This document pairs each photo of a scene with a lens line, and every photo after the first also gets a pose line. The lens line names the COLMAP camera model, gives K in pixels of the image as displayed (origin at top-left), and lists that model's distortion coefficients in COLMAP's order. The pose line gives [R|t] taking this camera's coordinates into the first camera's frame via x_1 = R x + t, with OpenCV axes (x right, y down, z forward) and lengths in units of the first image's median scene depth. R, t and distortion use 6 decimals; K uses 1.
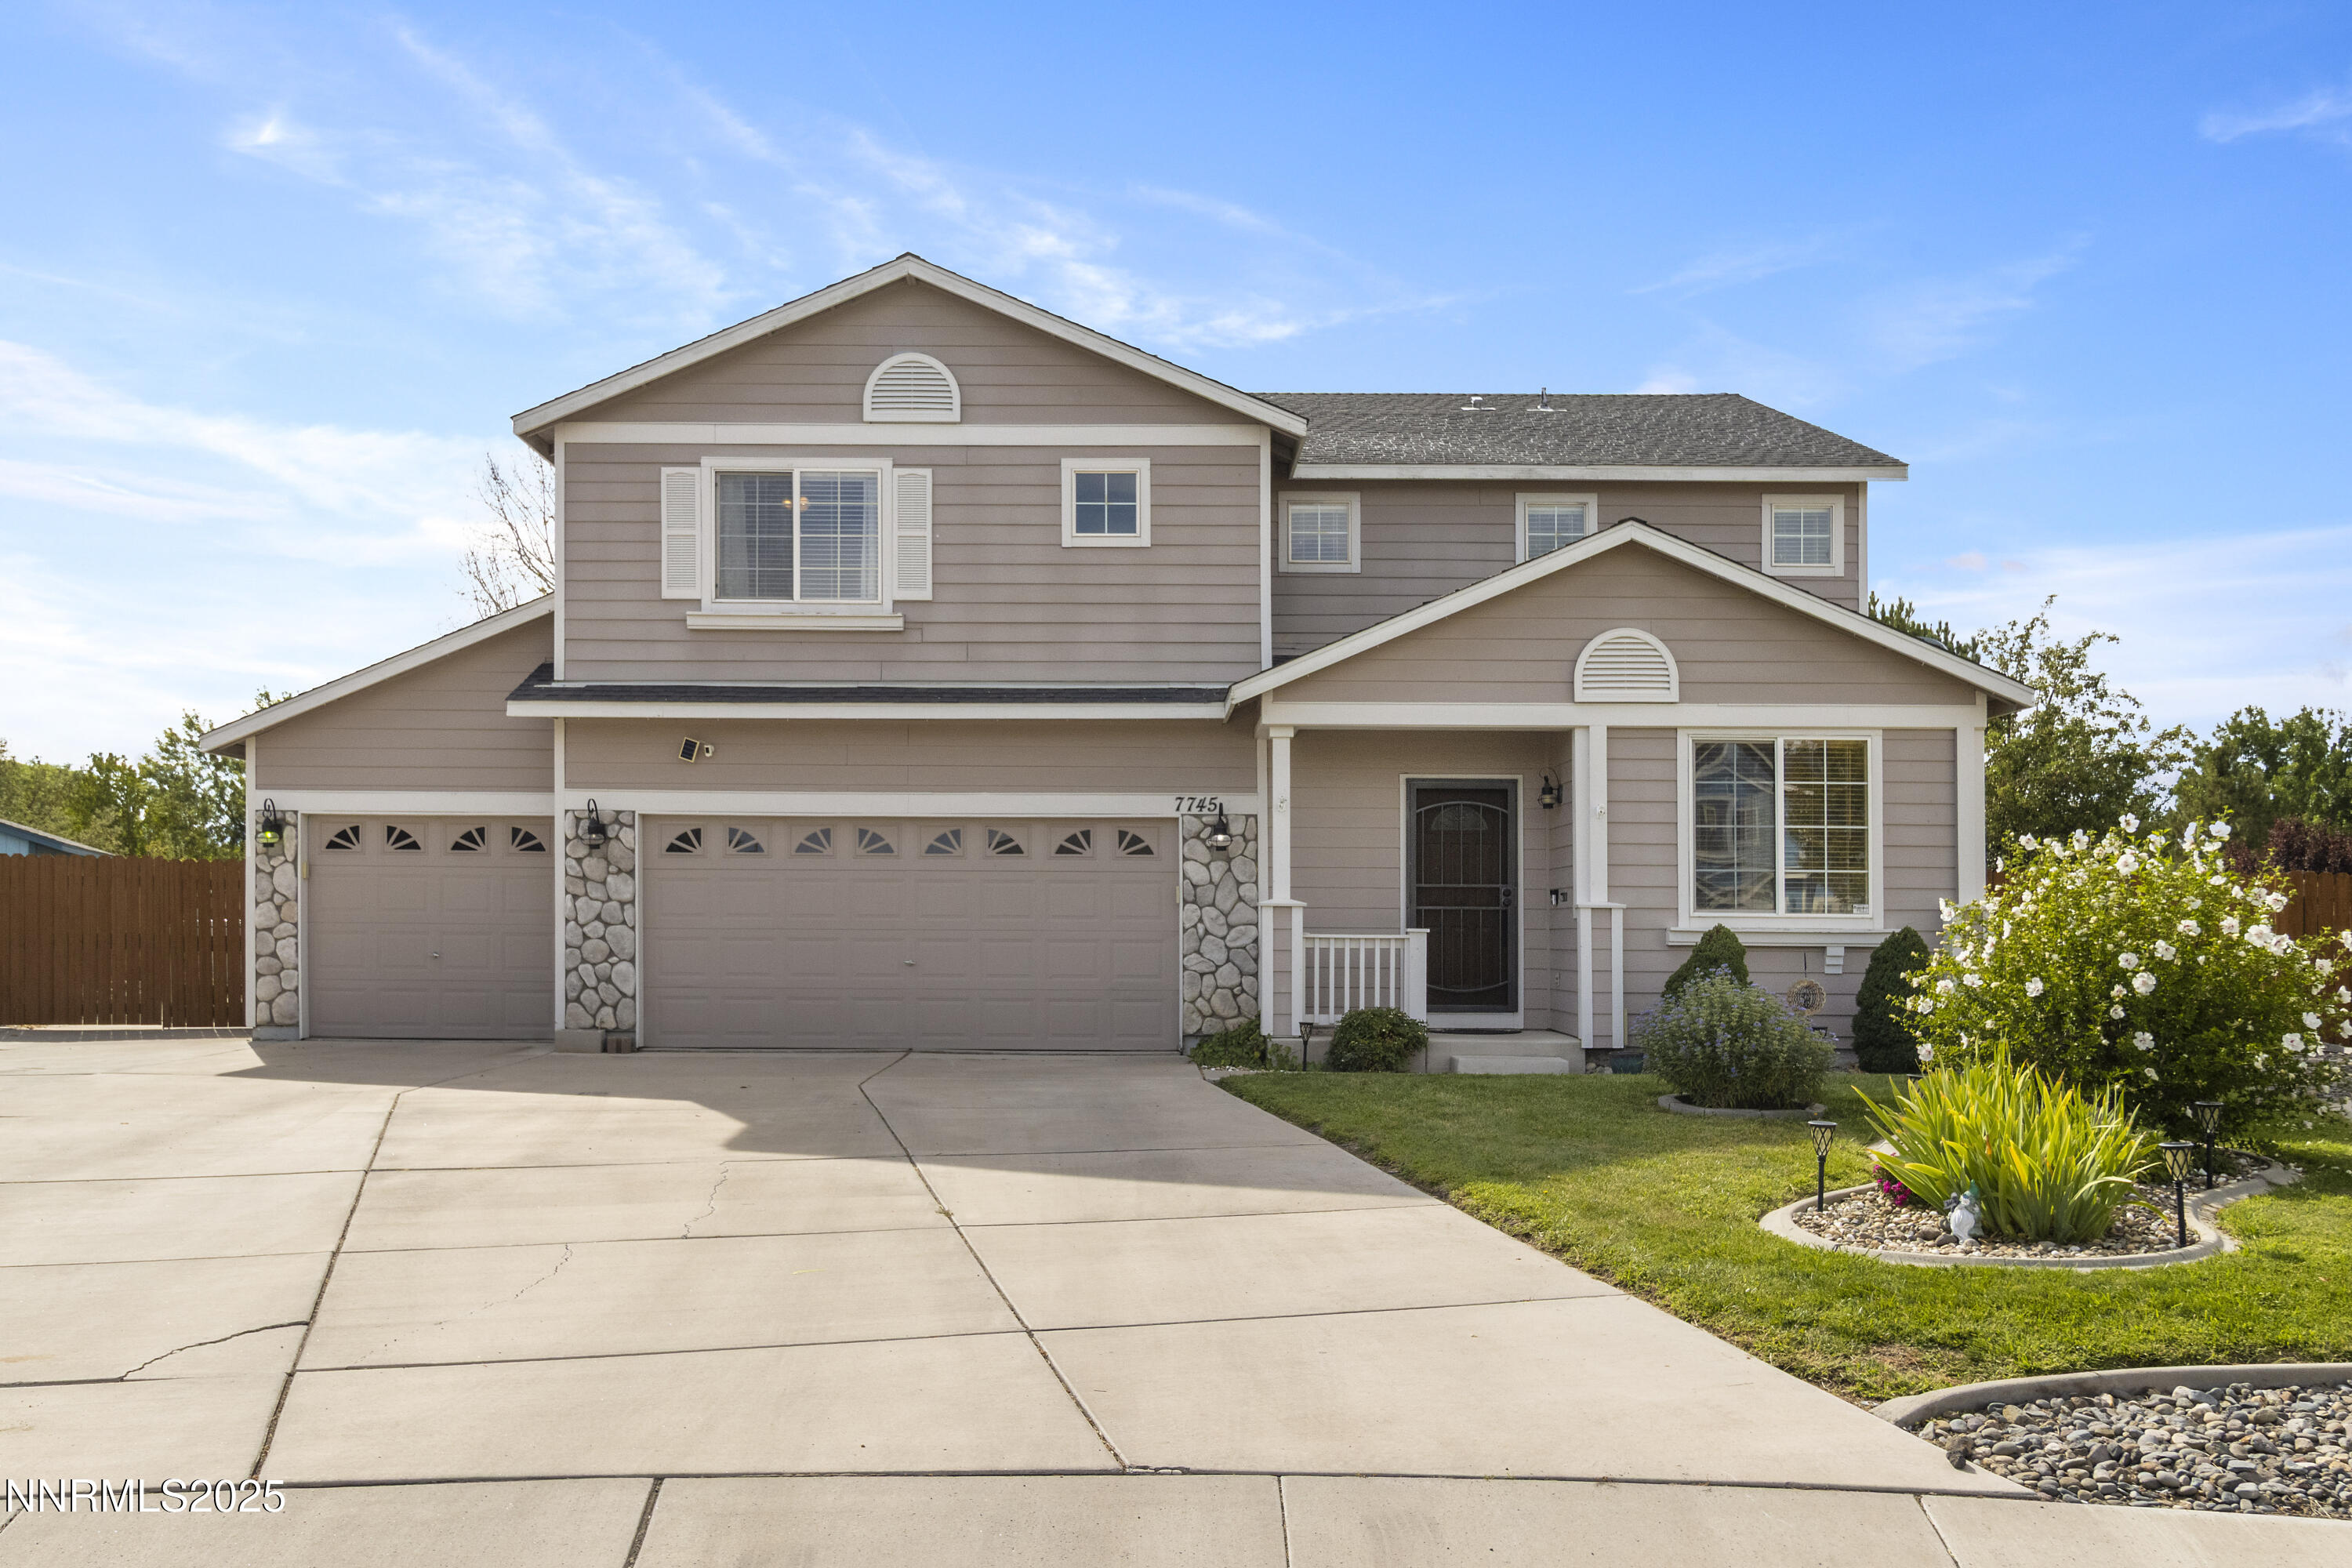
lens RADIAL K [[1911.4, 0, 1176.4], [0, 1911.4, 788.5], [0, 0, 1]] dist [0.008521, -0.001187]
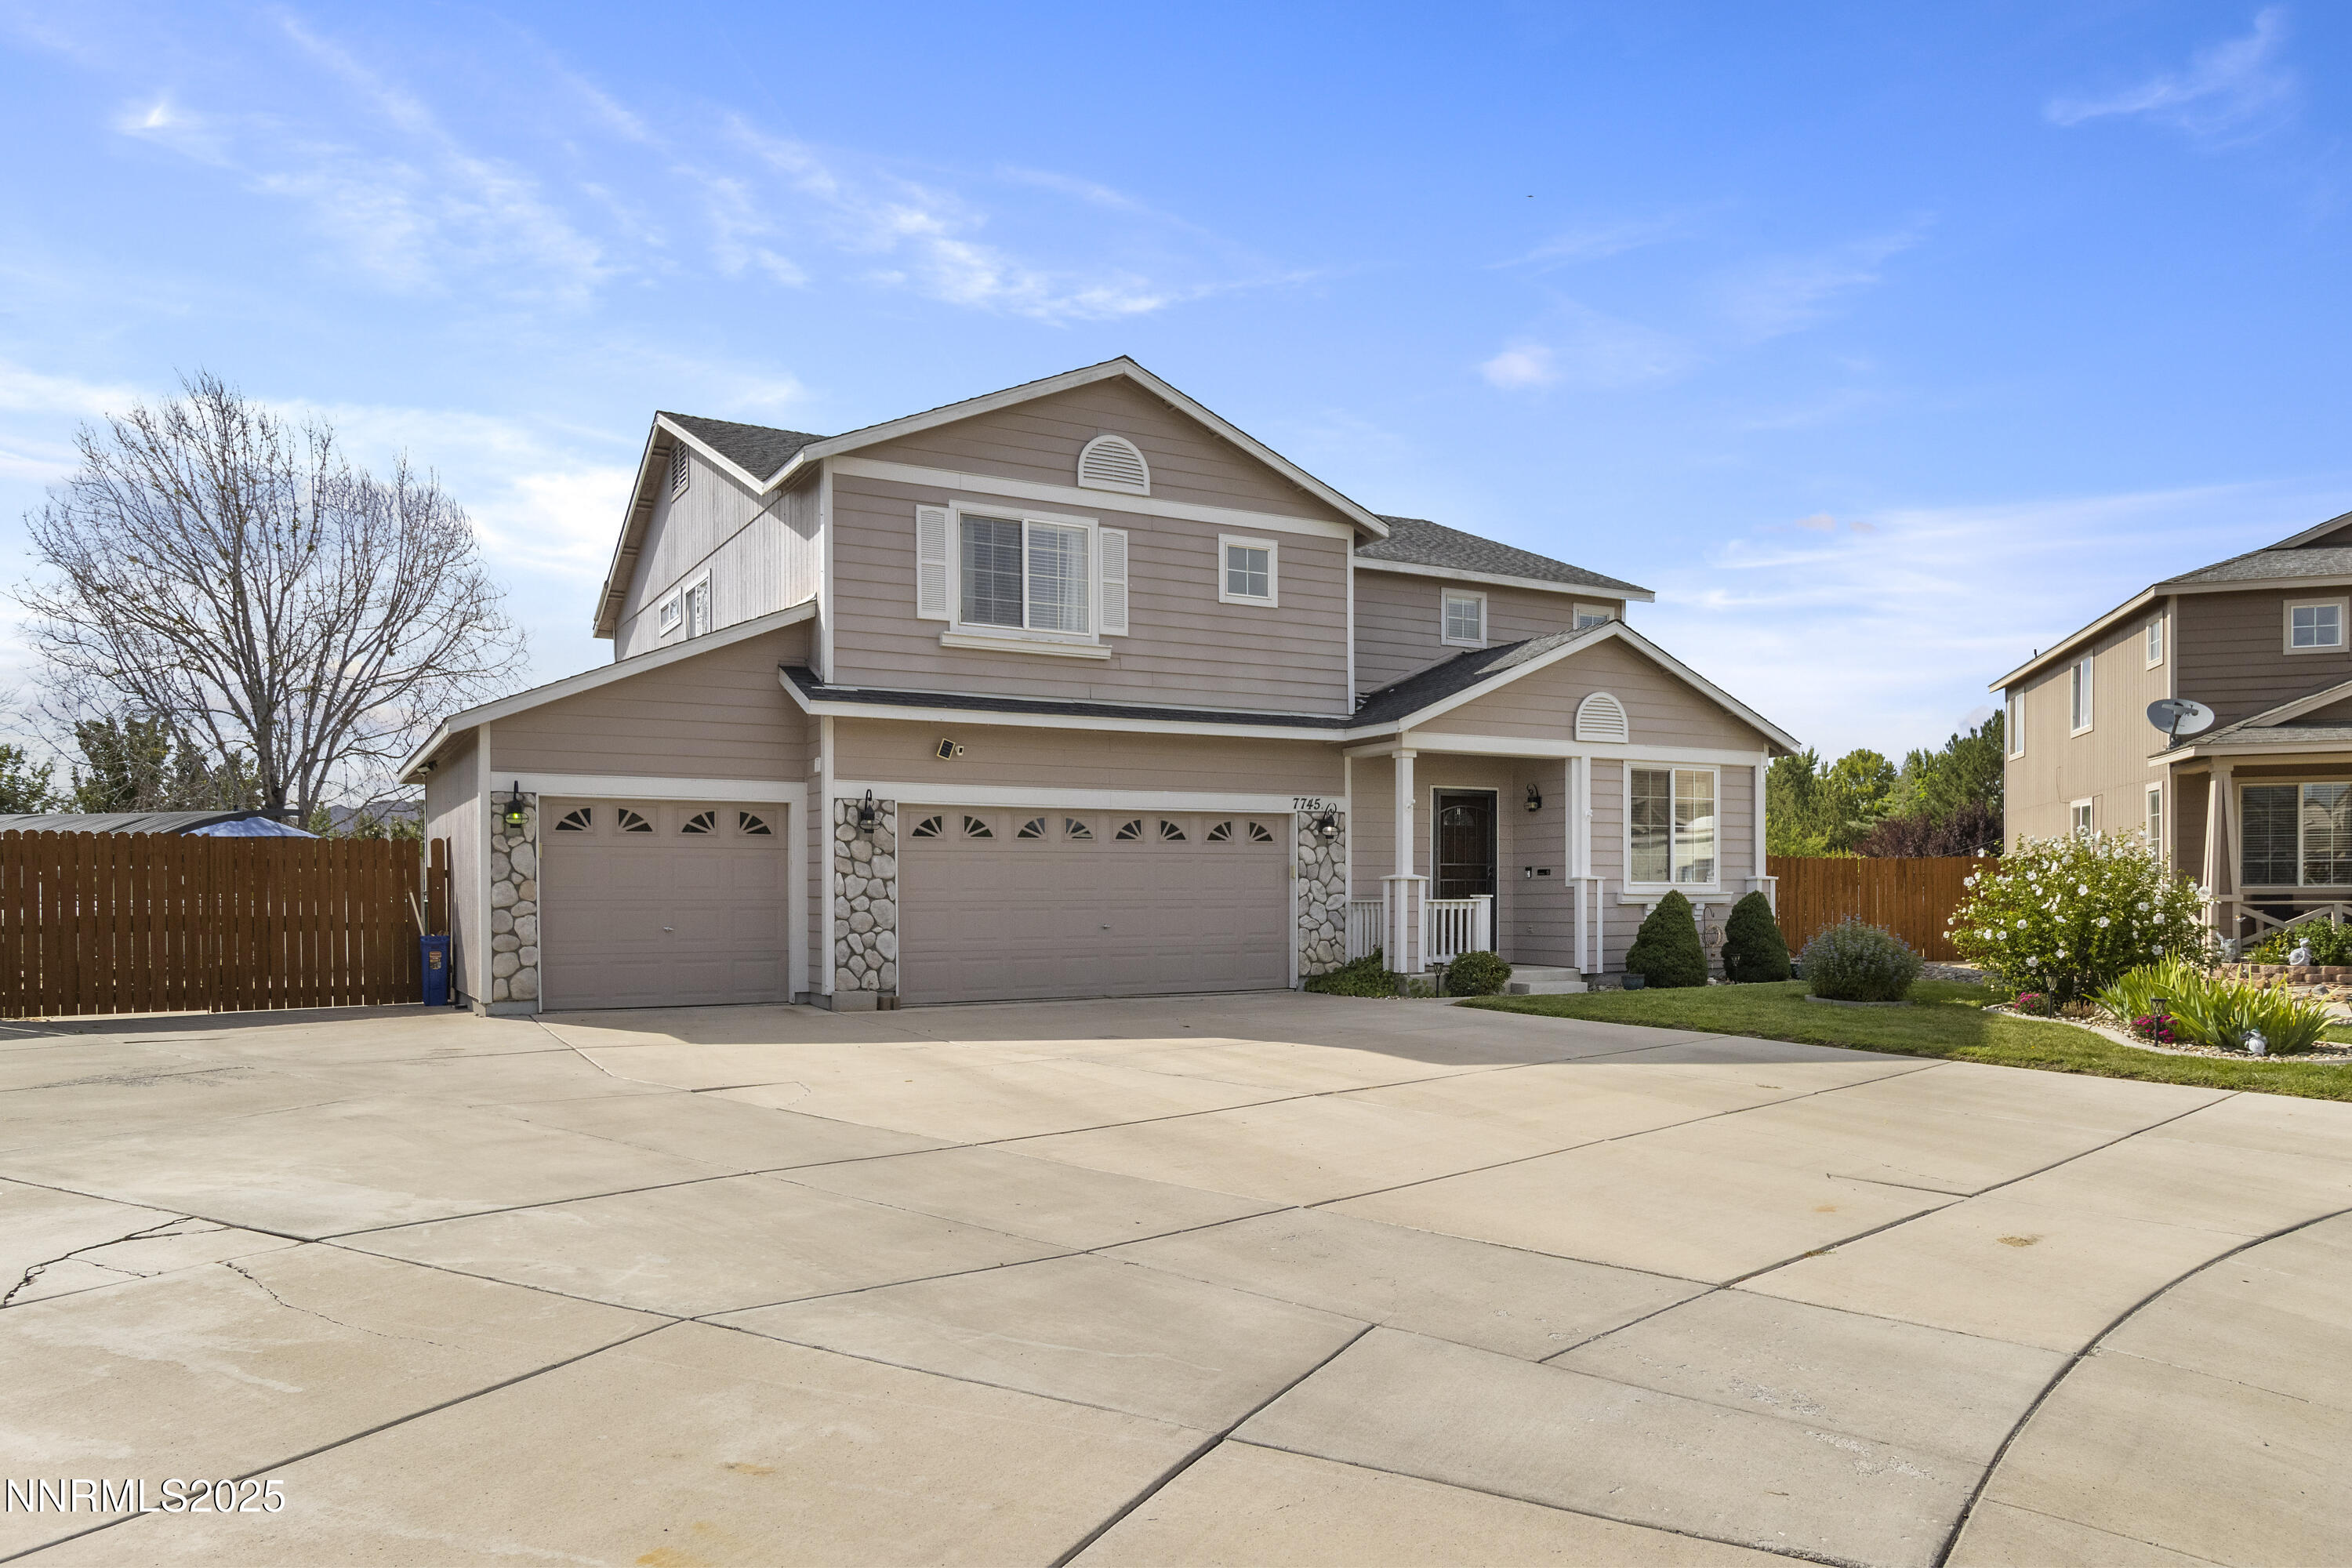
lens RADIAL K [[1583.0, 0, 1176.3], [0, 1583.0, 789.8], [0, 0, 1]] dist [0.003251, -0.001247]
pose [[0.862709, 0.022324, 0.505208, -0.621023], [-0.026461, 0.999649, 0.001014, -0.000159], [-0.505008, -0.014243, 0.862997, 0.089488]]
